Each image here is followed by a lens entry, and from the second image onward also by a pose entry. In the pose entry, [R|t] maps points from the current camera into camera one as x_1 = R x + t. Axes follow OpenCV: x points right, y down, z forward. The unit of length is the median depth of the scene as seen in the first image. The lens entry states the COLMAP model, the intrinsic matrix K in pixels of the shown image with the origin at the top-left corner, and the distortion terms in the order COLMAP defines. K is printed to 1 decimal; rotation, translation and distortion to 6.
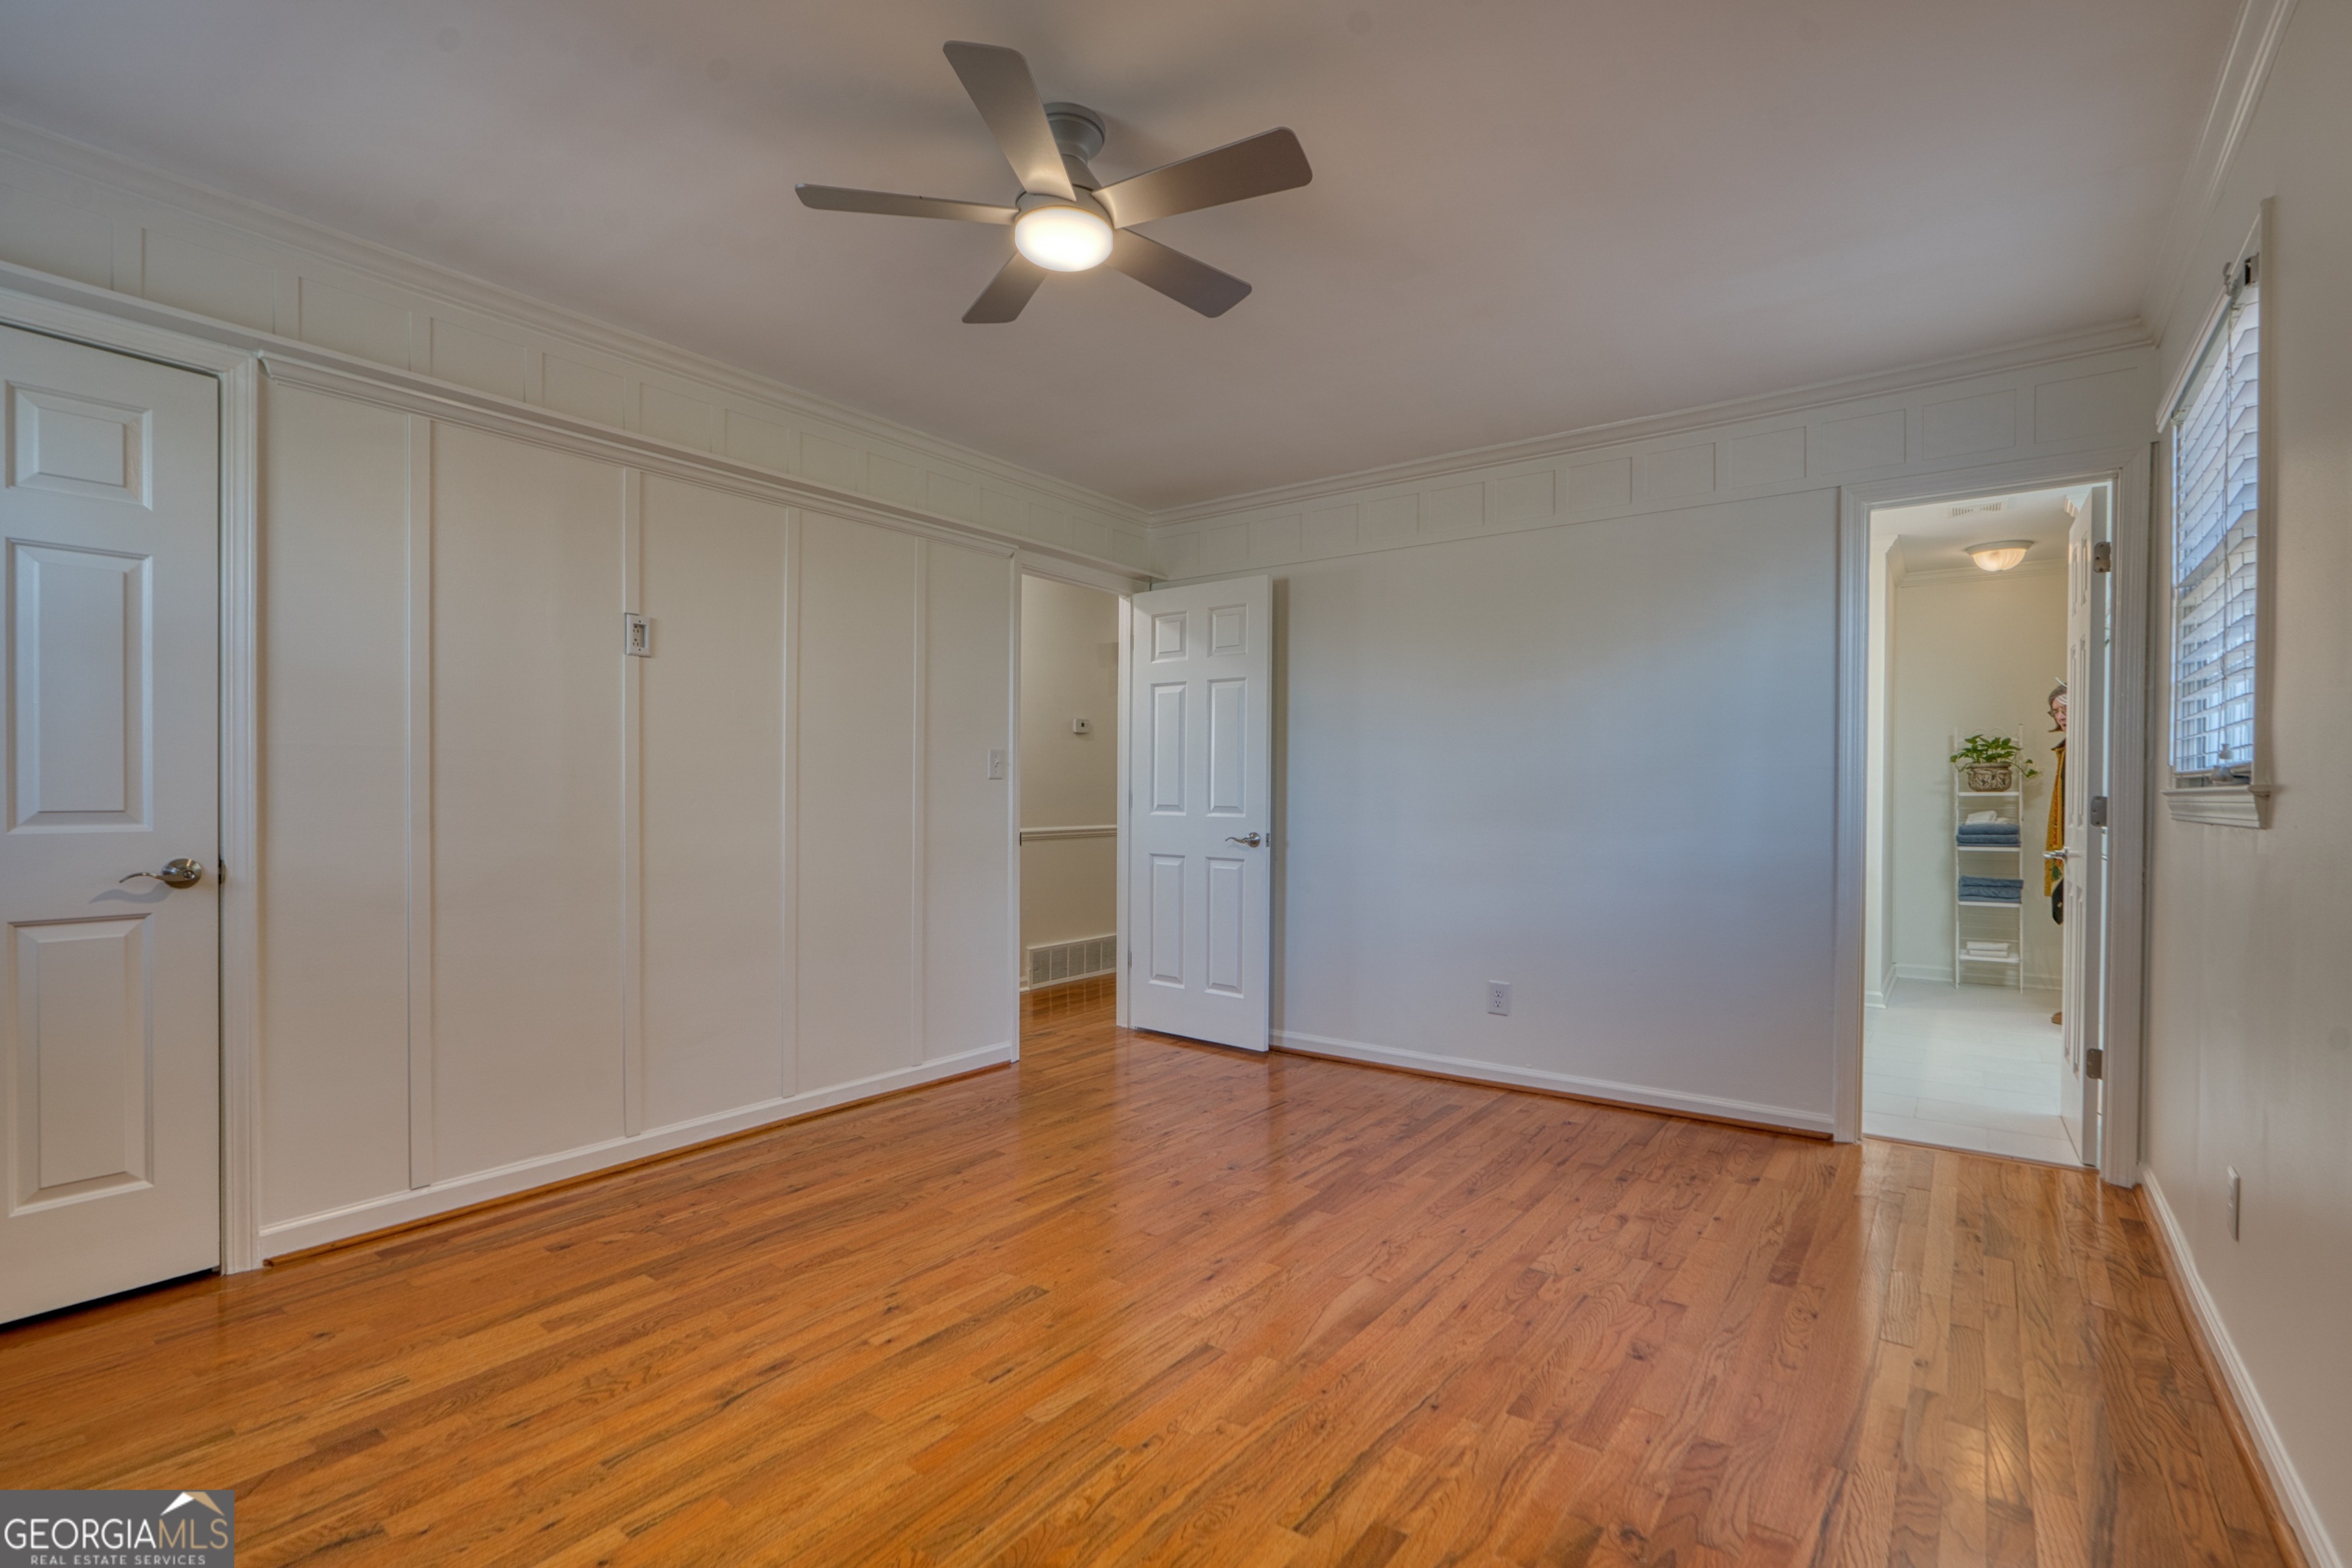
lens RADIAL K [[1077.3, 0, 1174.3], [0, 1077.3, 795.8], [0, 0, 1]] dist [-0.009403, 0.001998]
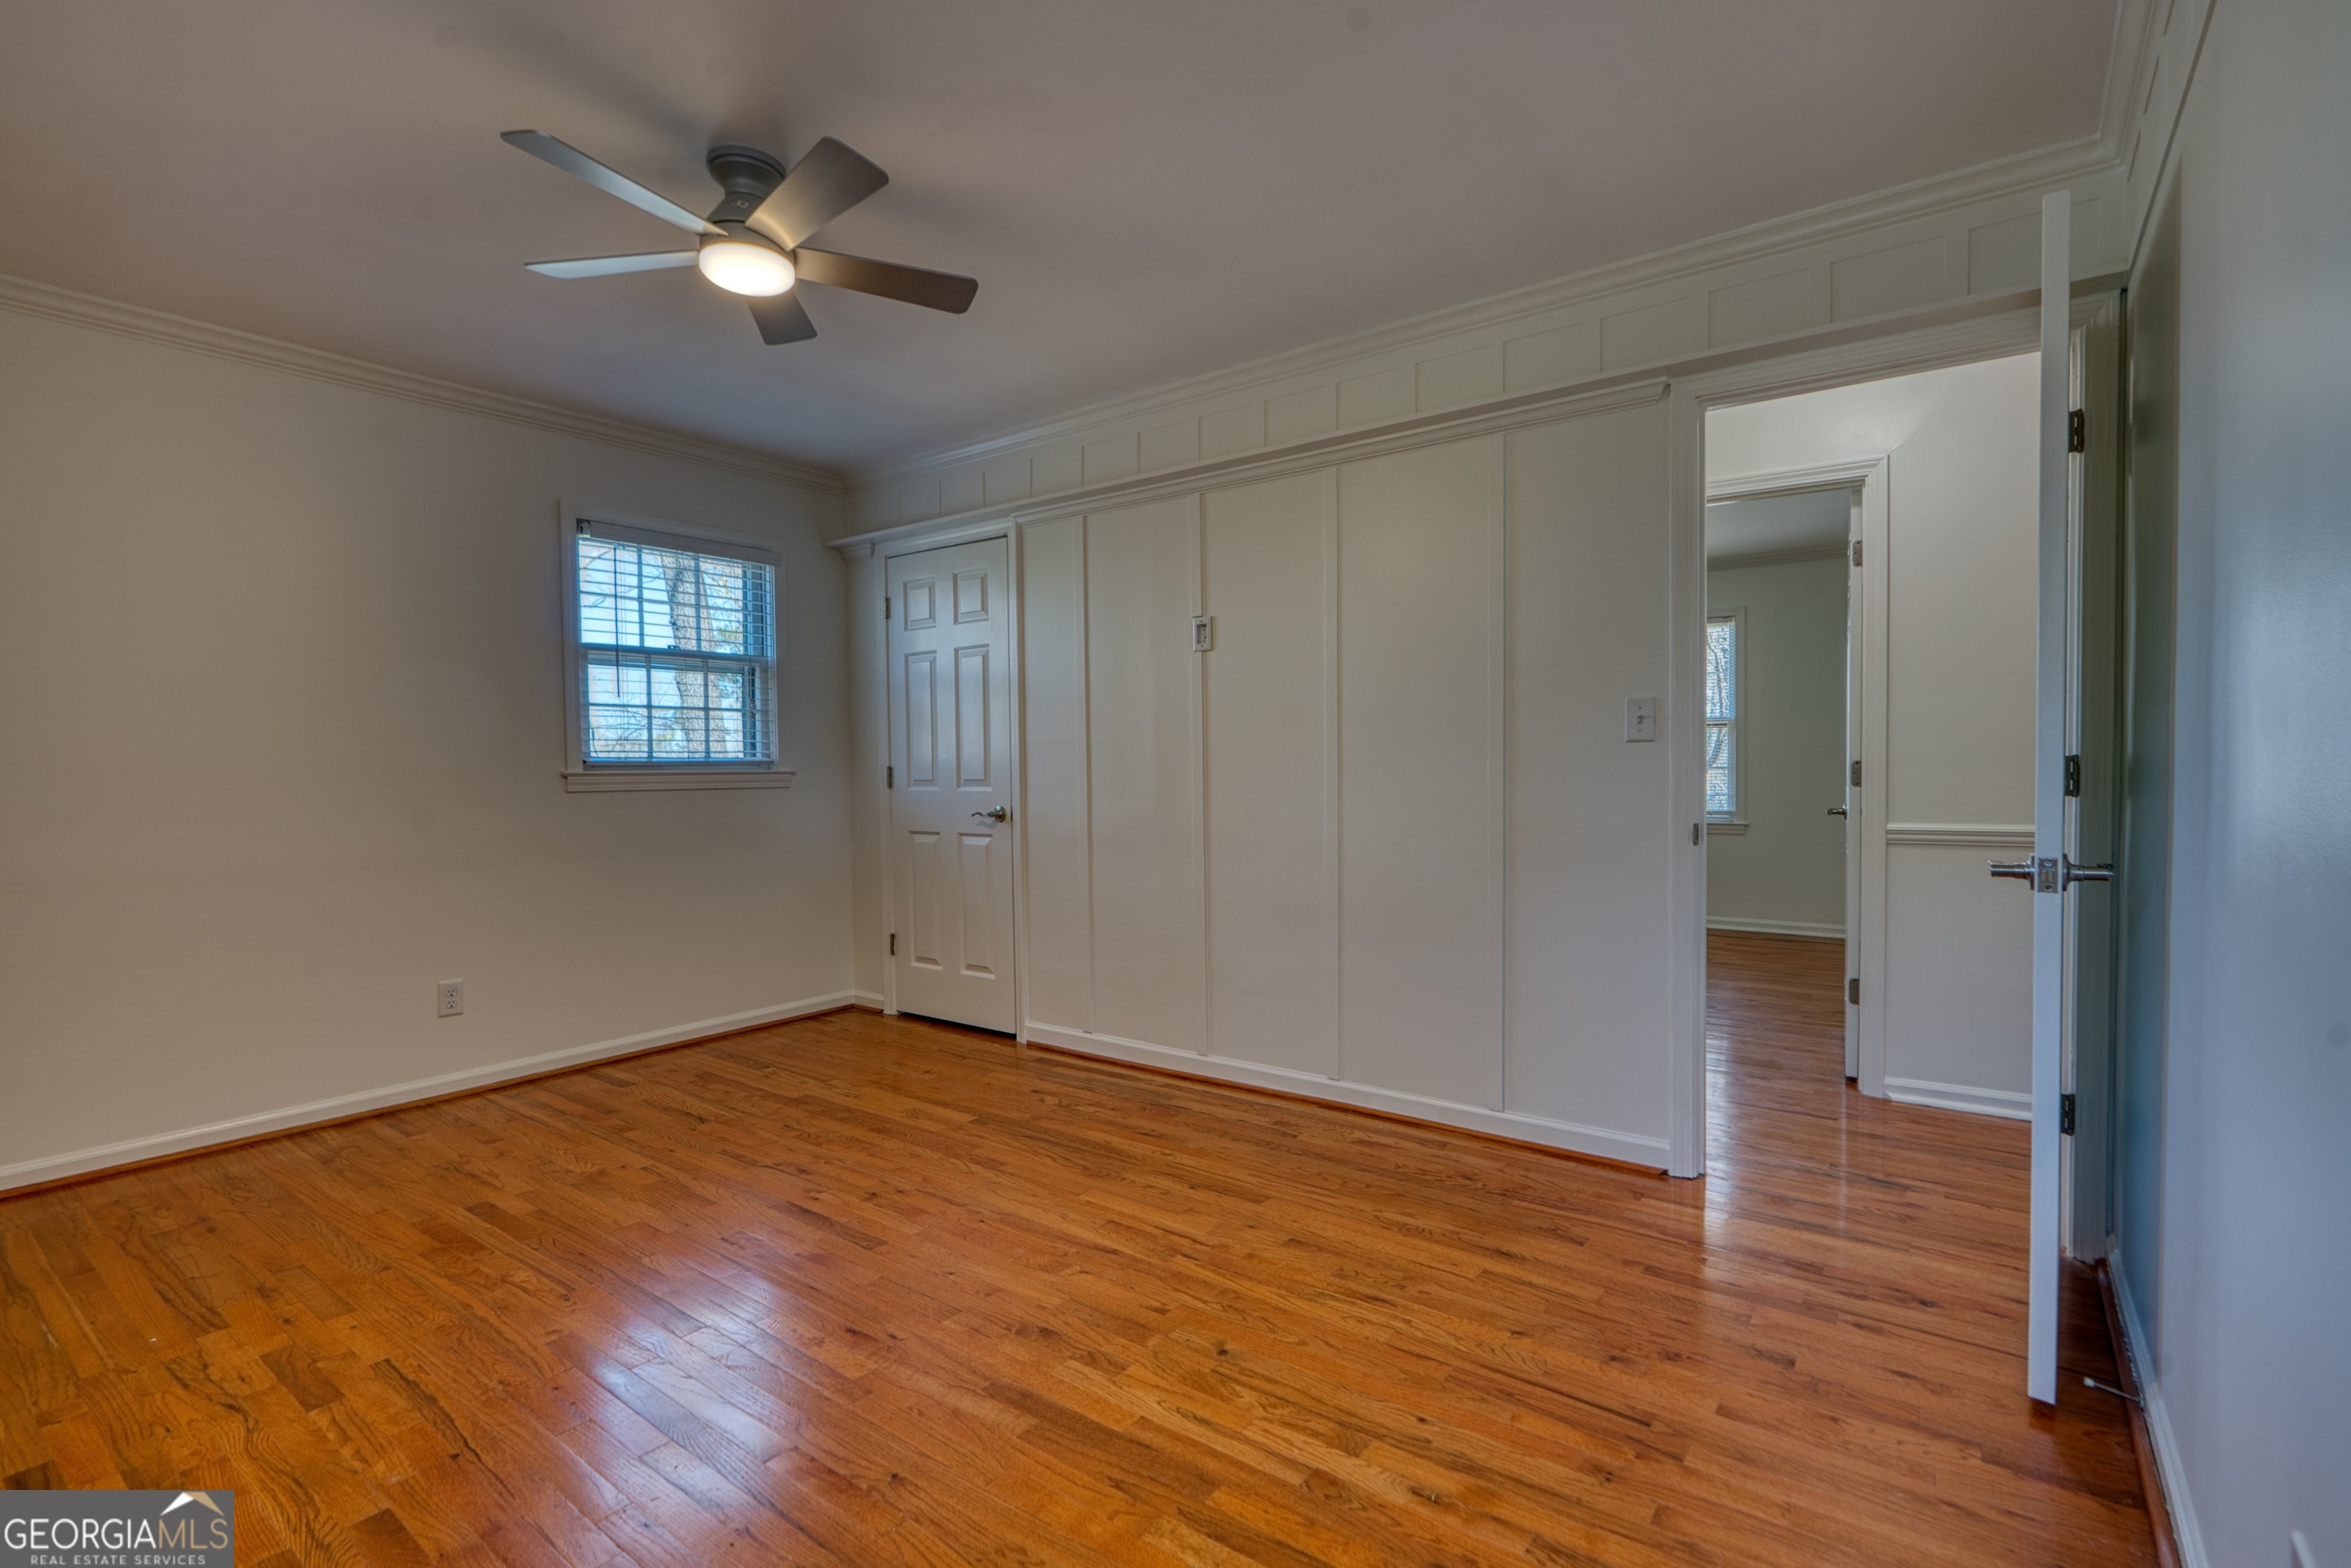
lens RADIAL K [[1079.6, 0, 1182.9], [0, 1079.6, 792.0], [0, 0, 1]] dist [-0.003740, 0.001839]
pose [[-0.000699, 0.020763, -0.999784, 0.697433], [0.010010, 0.999734, 0.020755, -0.000545], [0.999950, -0.009993, -0.000906, 0.993541]]
